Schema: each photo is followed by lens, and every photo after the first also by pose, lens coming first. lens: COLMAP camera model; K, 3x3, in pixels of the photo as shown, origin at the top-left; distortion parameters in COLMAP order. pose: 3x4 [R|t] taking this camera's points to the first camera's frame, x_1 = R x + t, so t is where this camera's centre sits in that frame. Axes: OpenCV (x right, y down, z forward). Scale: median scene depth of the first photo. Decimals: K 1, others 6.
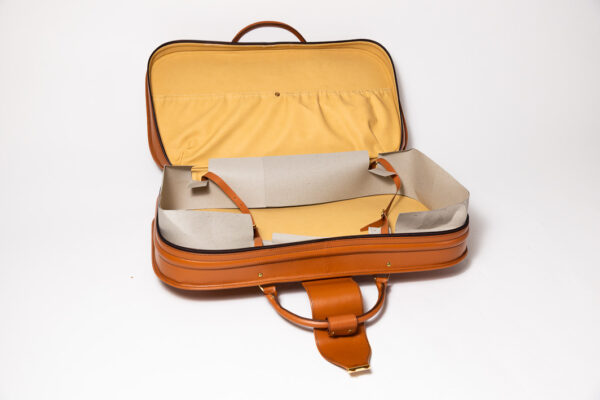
lens RADIAL K [[618.9, 0, 298.8], [0, 618.9, 197.8], [0, 0, 1]] dist [0.070393, 0.000000]
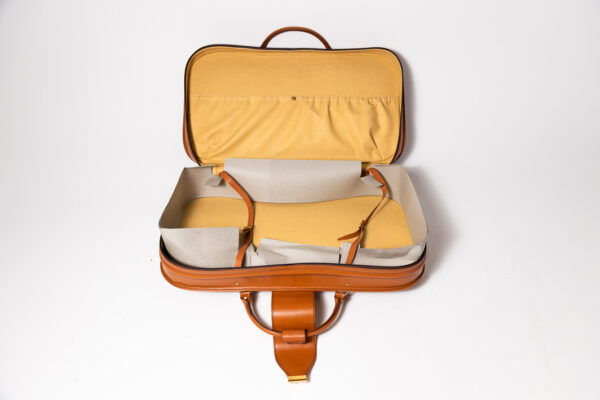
lens RADIAL K [[458.6, 0, 303.2], [0, 458.6, 200.1], [0, 0, 1]] dist [0.009759, -0.000309]
pose [[0.979771, 0.118733, -0.161093, 0.146854], [-0.073840, 0.962664, 0.260435, -0.214841], [0.186001, -0.243272, 0.951957, 0.148579]]
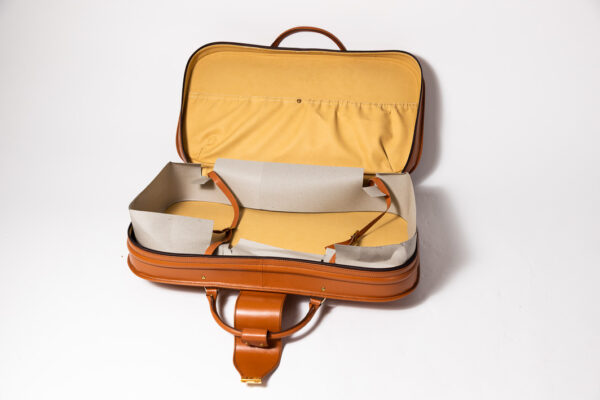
lens RADIAL K [[618.9, 0, 302.5], [0, 618.9, 203.0], [0, 0, 1]] dist [0.070393, 0.000000]
pose [[0.939039, 0.152707, -0.308037, 0.329777], [-0.121228, 0.985468, 0.118981, -0.126015], [0.321729, -0.074385, 0.943905, 0.000228]]
